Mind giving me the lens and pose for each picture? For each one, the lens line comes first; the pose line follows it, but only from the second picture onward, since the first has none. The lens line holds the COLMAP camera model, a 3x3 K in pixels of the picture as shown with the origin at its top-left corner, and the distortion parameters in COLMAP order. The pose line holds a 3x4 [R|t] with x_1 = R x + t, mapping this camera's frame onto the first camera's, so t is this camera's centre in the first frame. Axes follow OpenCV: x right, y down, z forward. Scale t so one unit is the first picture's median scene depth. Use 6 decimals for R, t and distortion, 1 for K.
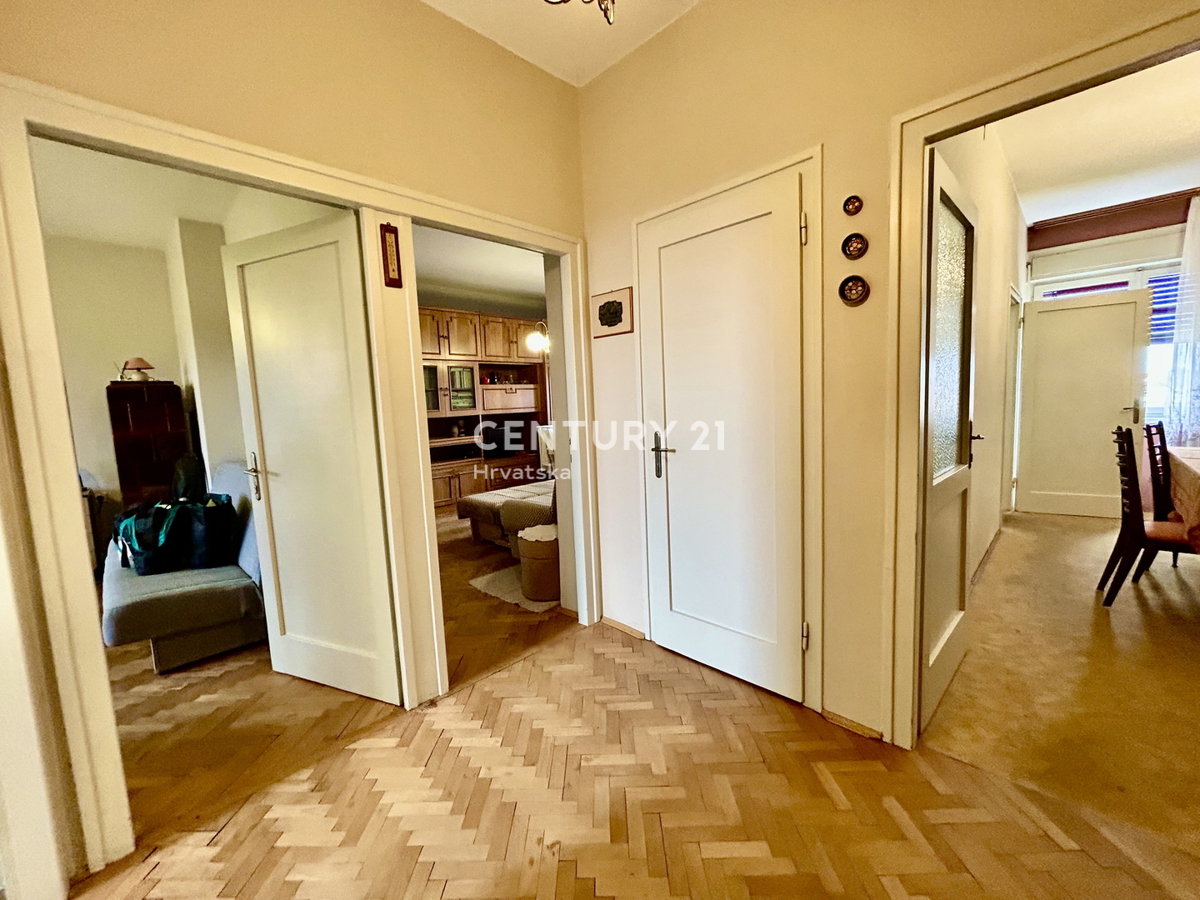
lens RADIAL K [[481.8, 0, 598.6], [0, 481.8, 447.6], [0, 0, 1]] dist [-0.001262, 0.000358]
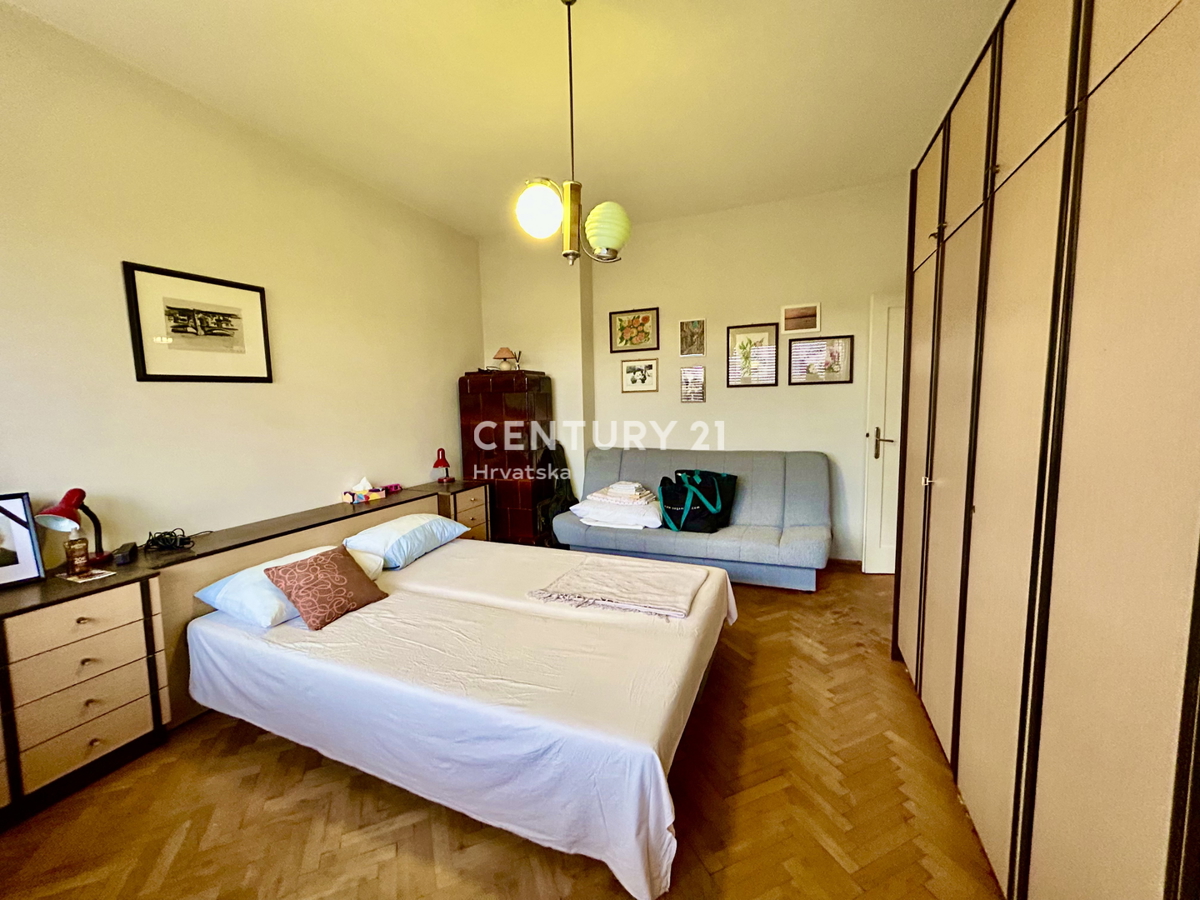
lens RADIAL K [[481.8, 0, 598.6], [0, 481.8, 447.6], [0, 0, 1]] dist [-0.001262, 0.000358]
pose [[0.918664, -0.015657, 0.394729, -0.819443], [0.020907, 0.999741, -0.009002, 0.026759], [-0.394486, 0.016522, 0.918753, -0.008707]]
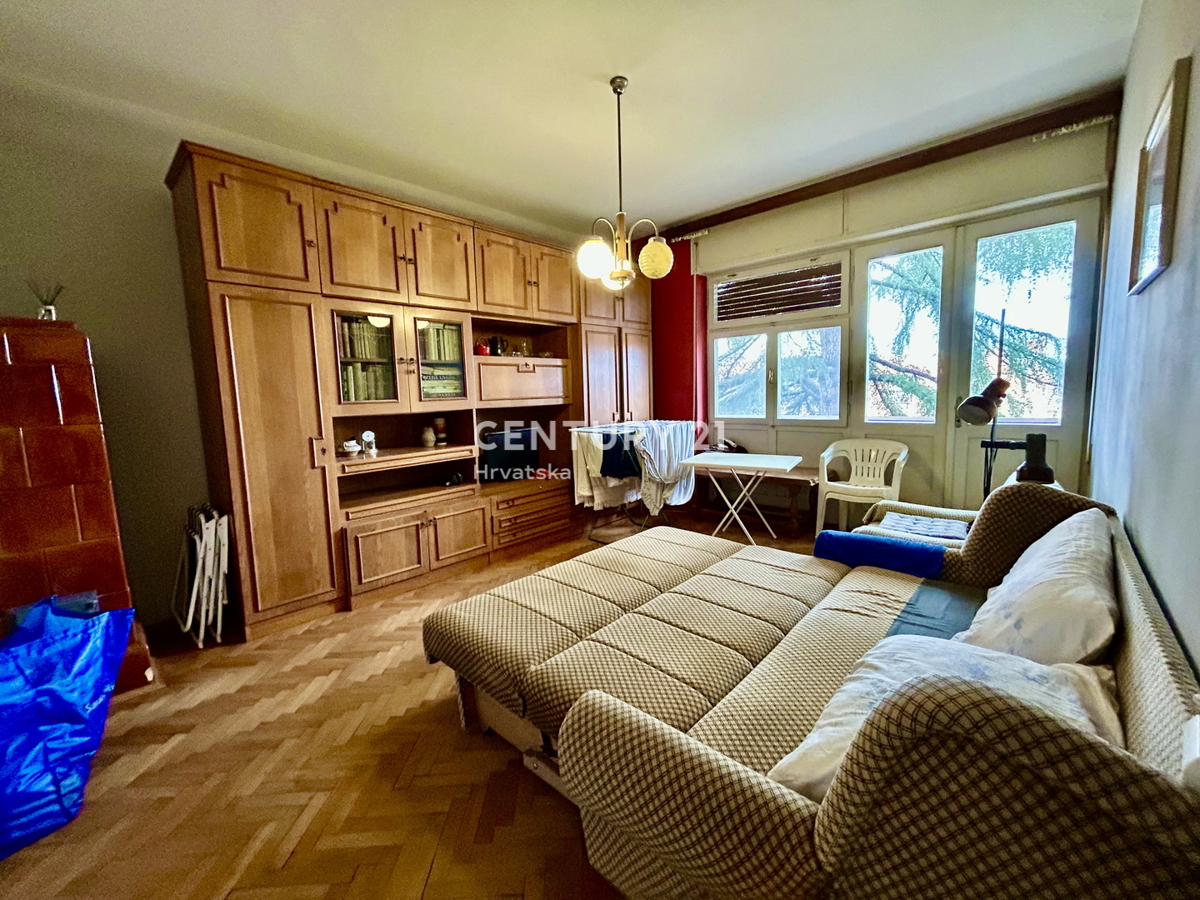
lens RADIAL K [[477.9, 0, 599.4], [0, 477.9, 445.7], [0, 0, 1]] dist [-0.000291, 0.000129]
pose [[0.999215, 0.007575, 0.038873, -0.126549], [-0.008242, 0.999821, 0.017048, -0.037621], [-0.038737, -0.017355, 0.999099, 0.457194]]
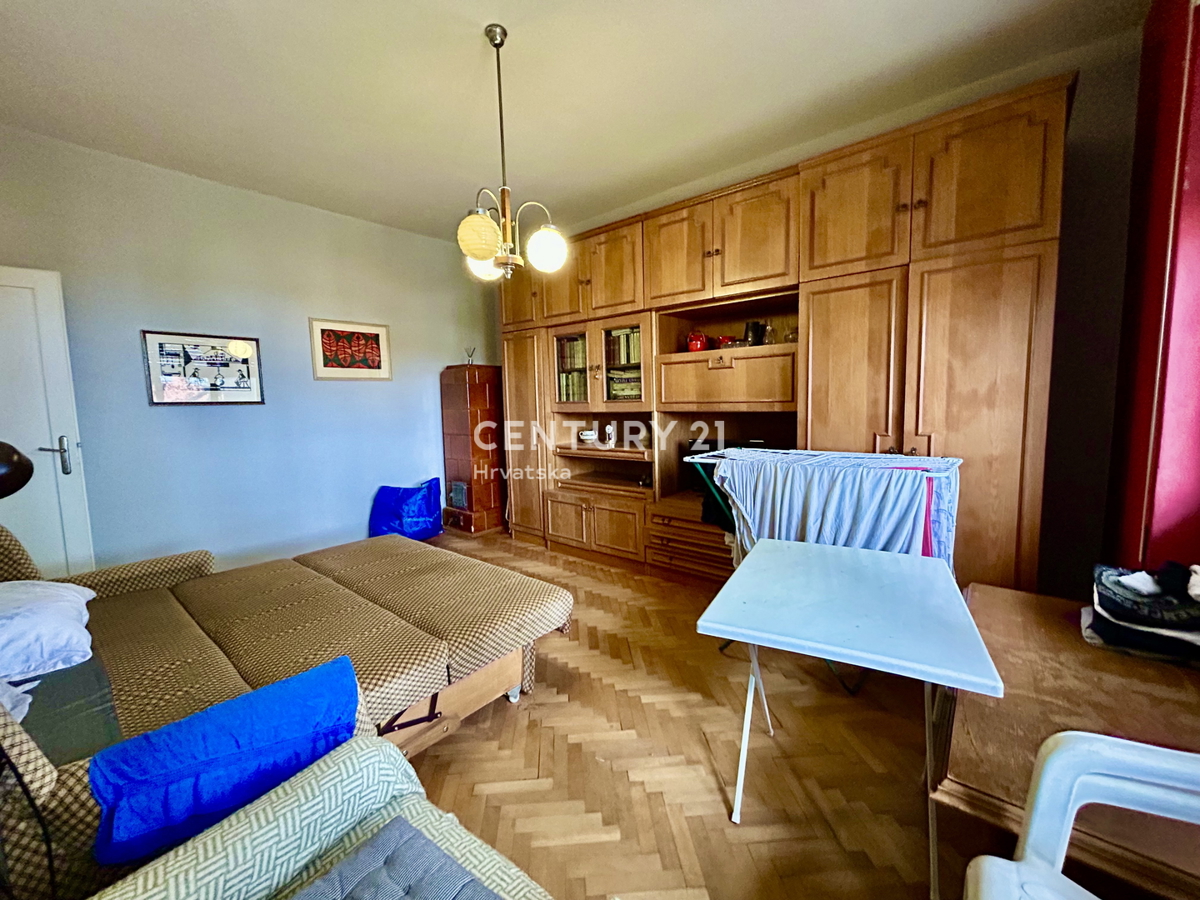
lens RADIAL K [[481.8, 0, 598.6], [0, 481.8, 447.6], [0, 0, 1]] dist [-0.001262, 0.000358]
pose [[0.087192, 0.135700, -0.986906, 0.302790], [-0.079027, 0.988499, 0.128937, -0.098198], [0.993052, 0.066750, 0.096913, 0.939228]]
